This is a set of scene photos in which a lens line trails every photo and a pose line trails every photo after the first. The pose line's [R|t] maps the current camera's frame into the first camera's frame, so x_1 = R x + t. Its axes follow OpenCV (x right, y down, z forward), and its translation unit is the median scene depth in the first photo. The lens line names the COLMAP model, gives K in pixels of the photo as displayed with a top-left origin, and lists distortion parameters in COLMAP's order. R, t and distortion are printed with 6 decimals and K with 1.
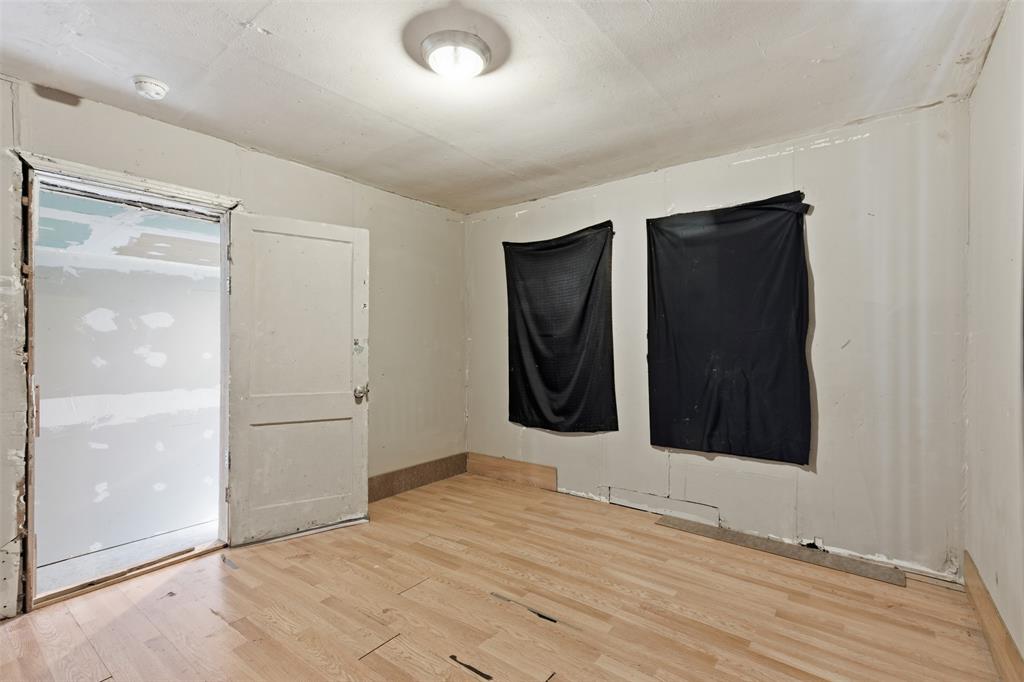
lens RADIAL K [[466.0, 0, 518.0], [0, 466.0, 344.2], [0, 0, 1]] dist [-0.000064, 0.000434]
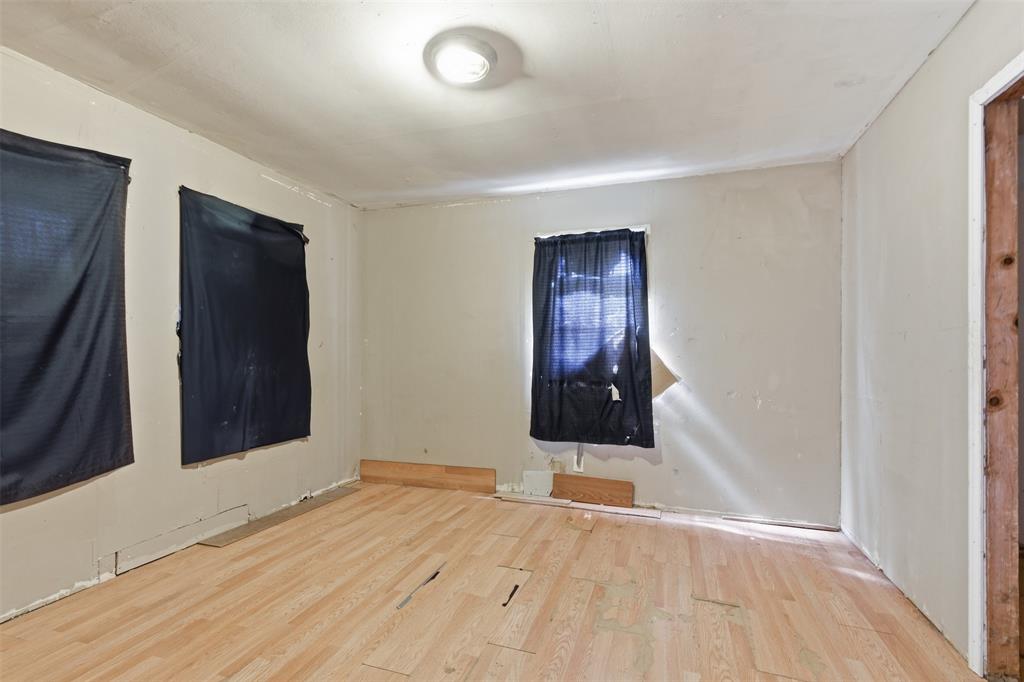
lens RADIAL K [[466.0, 0, 518.0], [0, 466.0, 344.2], [0, 0, 1]] dist [-0.000064, 0.000434]
pose [[-0.329836, 0.019144, 0.943844, -0.826923], [-0.002827, 0.999770, -0.021266, 0.026363], [-0.944034, -0.009683, -0.329706, 0.886355]]
